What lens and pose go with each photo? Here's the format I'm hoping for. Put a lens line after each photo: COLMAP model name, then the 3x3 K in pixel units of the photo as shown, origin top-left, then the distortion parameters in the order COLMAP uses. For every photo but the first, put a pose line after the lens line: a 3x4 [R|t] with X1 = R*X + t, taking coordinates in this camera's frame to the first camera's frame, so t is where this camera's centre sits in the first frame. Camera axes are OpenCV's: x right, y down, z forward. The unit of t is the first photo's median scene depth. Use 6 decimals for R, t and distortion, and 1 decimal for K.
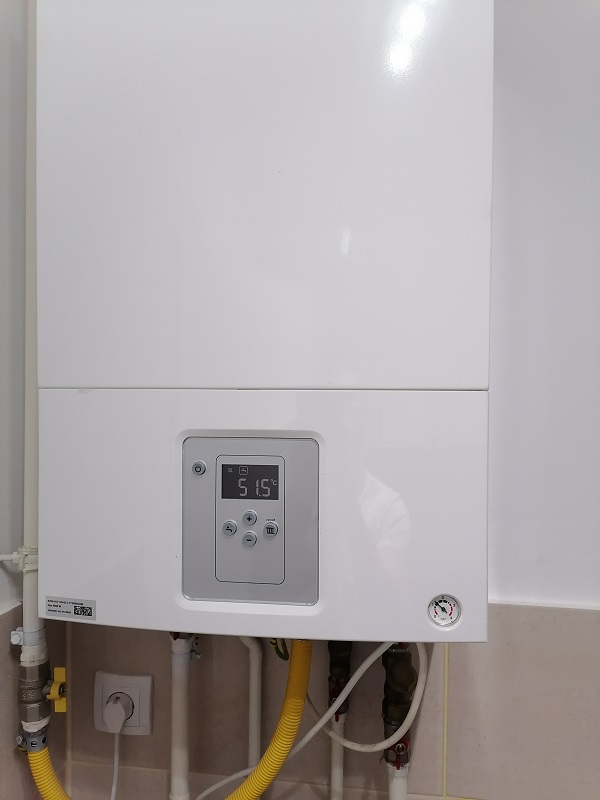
lens RADIAL K [[602.9, 0, 300.3], [0, 602.9, 407.0], [0, 0, 1]] dist [0.085973, -0.057850]
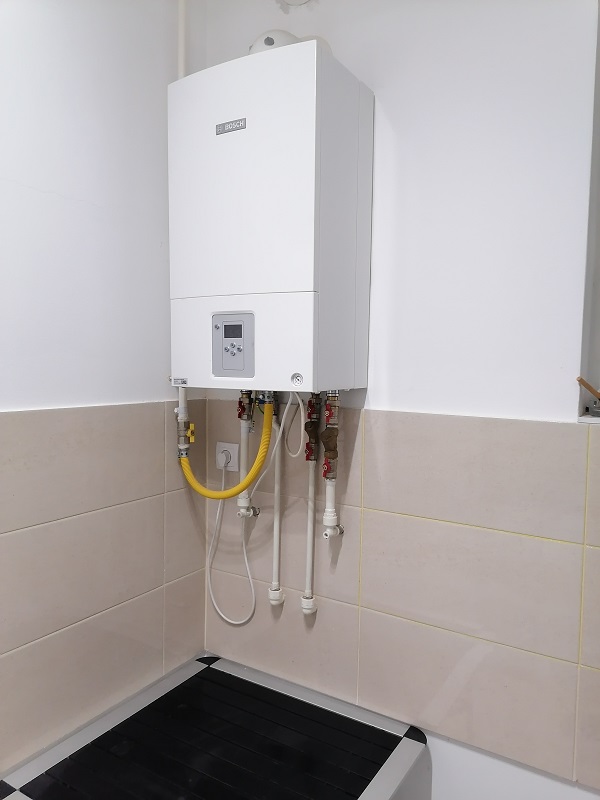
lens RADIAL K [[602.9, 0, 298.1], [0, 602.9, 395.9], [0, 0, 1]] dist [0.085973, -0.057850]
pose [[0.918159, 0.034472, -0.394711, 1.038562], [-0.014392, 0.998452, 0.053721, 0.220403], [0.395952, -0.043644, 0.917234, -1.110043]]
